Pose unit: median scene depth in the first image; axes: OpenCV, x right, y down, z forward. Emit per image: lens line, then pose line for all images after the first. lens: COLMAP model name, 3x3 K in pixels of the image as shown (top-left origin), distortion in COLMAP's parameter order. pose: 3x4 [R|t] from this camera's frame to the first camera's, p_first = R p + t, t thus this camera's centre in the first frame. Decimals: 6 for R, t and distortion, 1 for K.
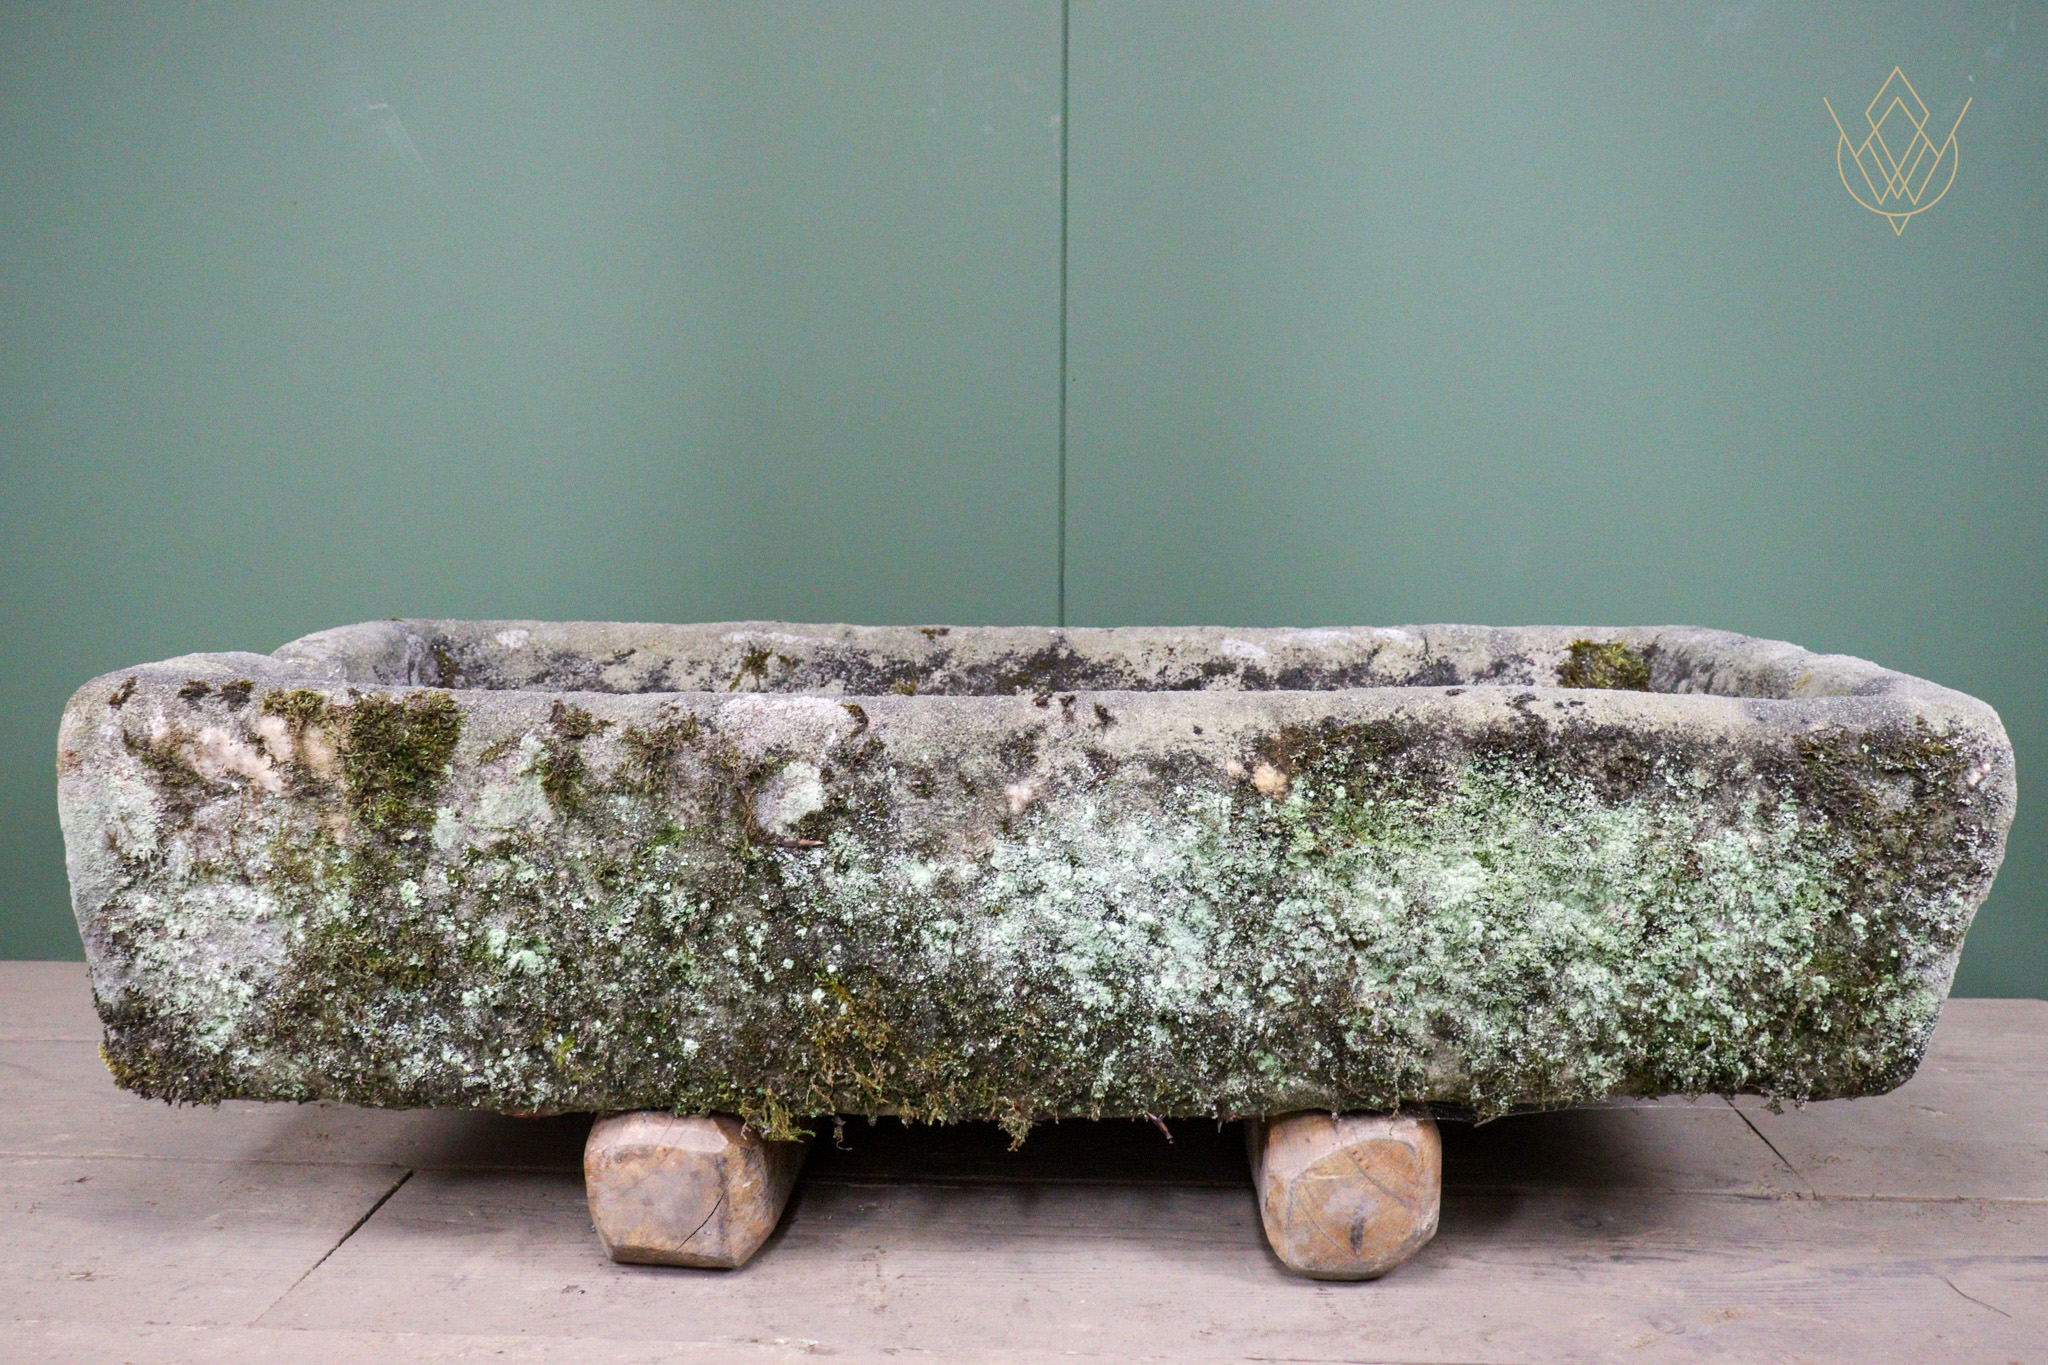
lens RADIAL K [[1873.4, 0, 1028.6], [0, 1873.4, 676.7], [0, 0, 1]] dist [-0.013089, 0.010551]
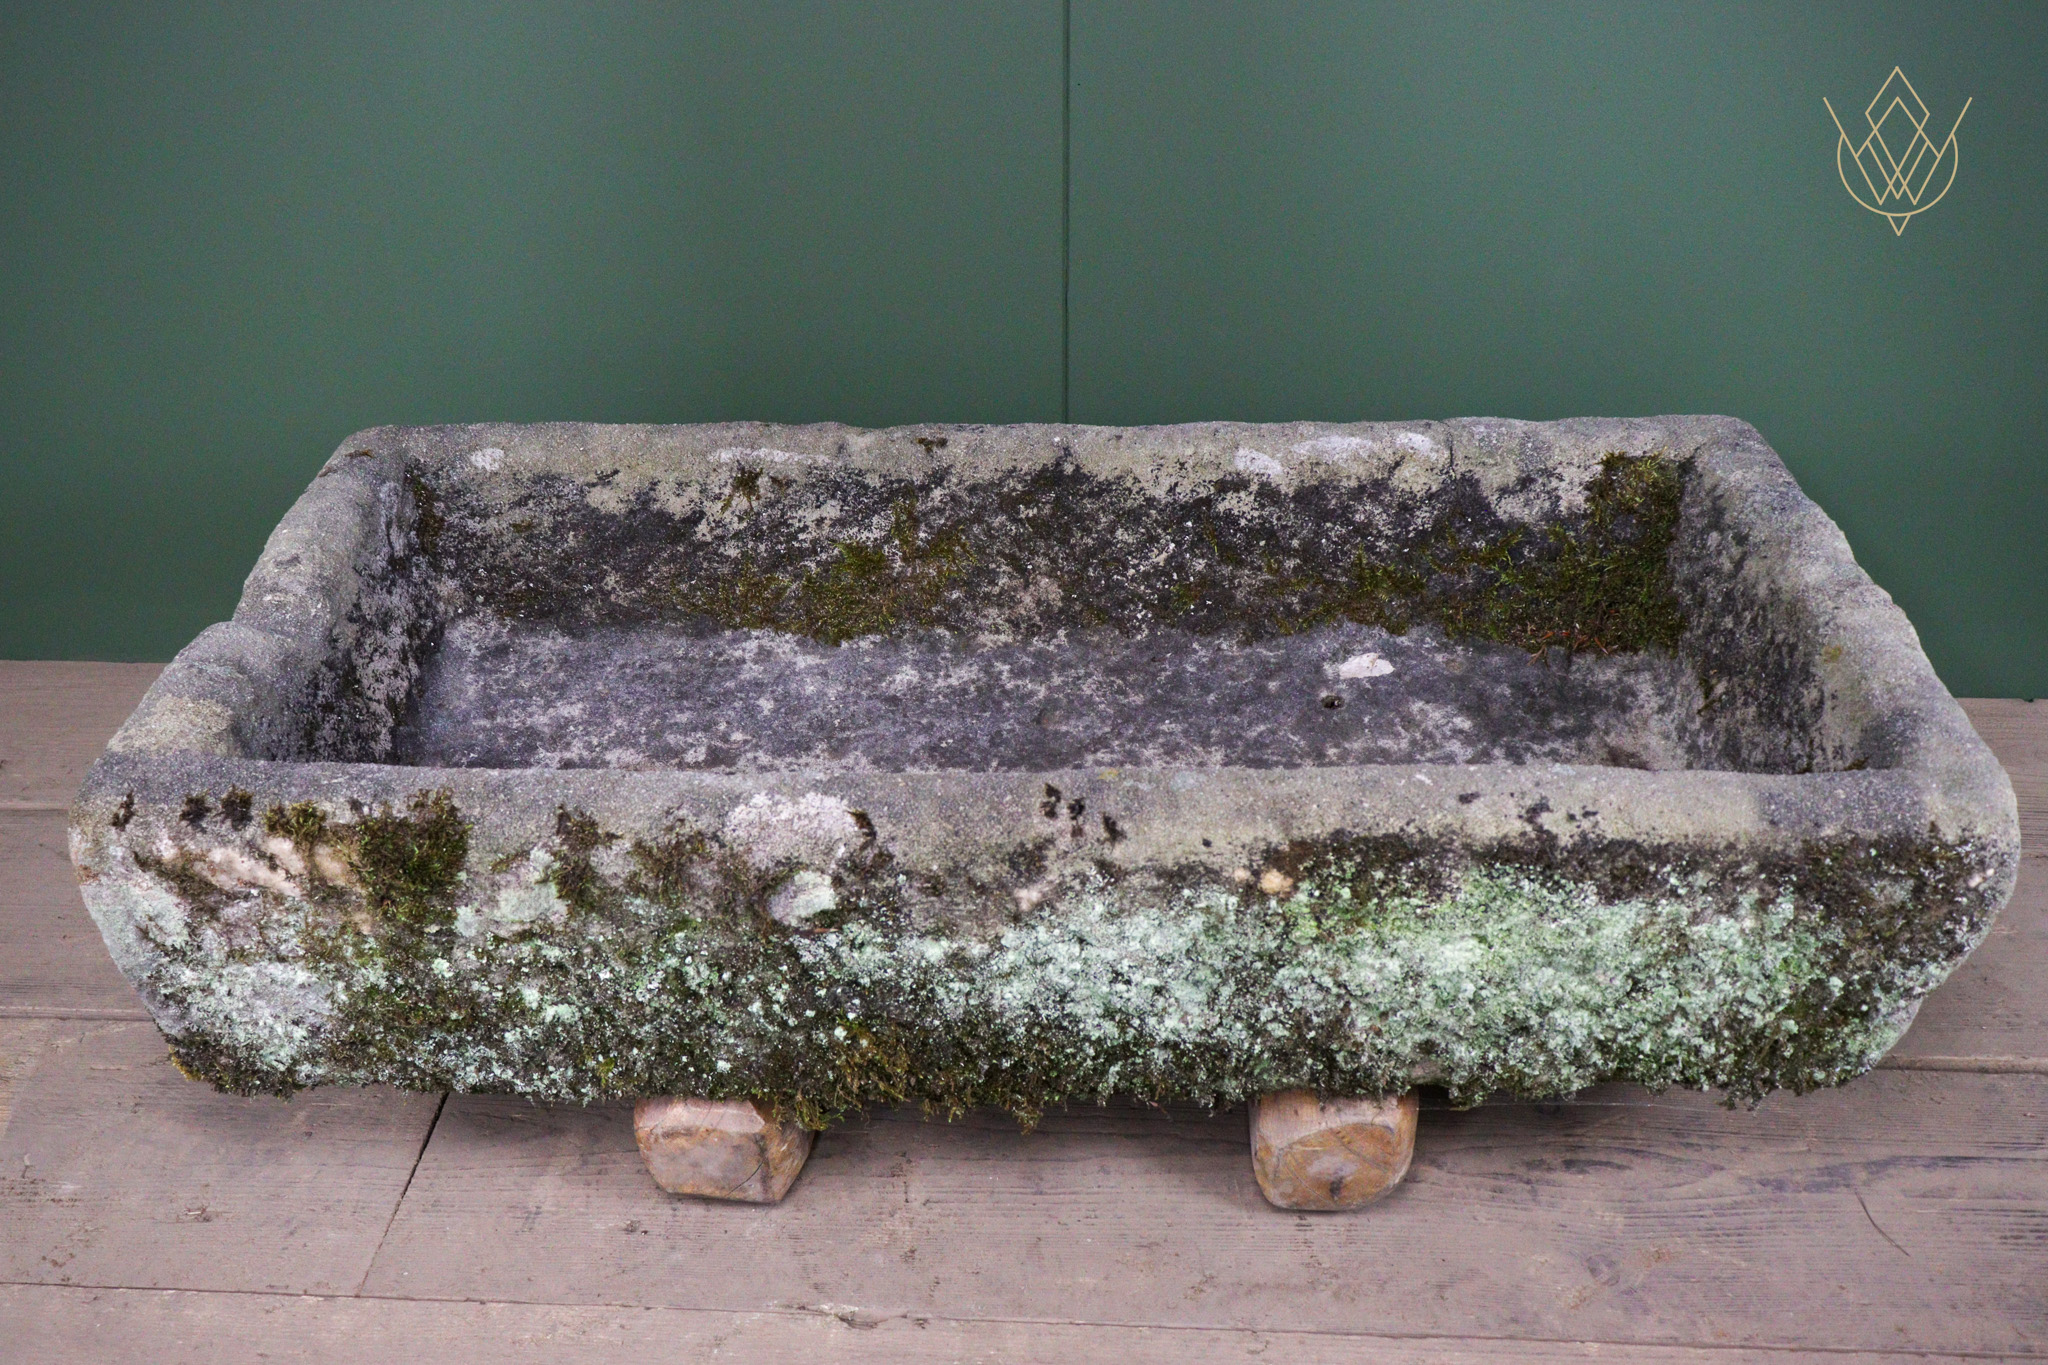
lens RADIAL K [[1884.2, 0, 1024.0], [0, 1884.2, 682.5], [0, 0, 1]] dist [-0.009326, 0.001362]
pose [[0.999923, -0.011518, -0.004661, -0.001326], [0.012391, 0.896530, 0.442809, -0.485997], [-0.000921, -0.442833, 0.896604, 0.135010]]
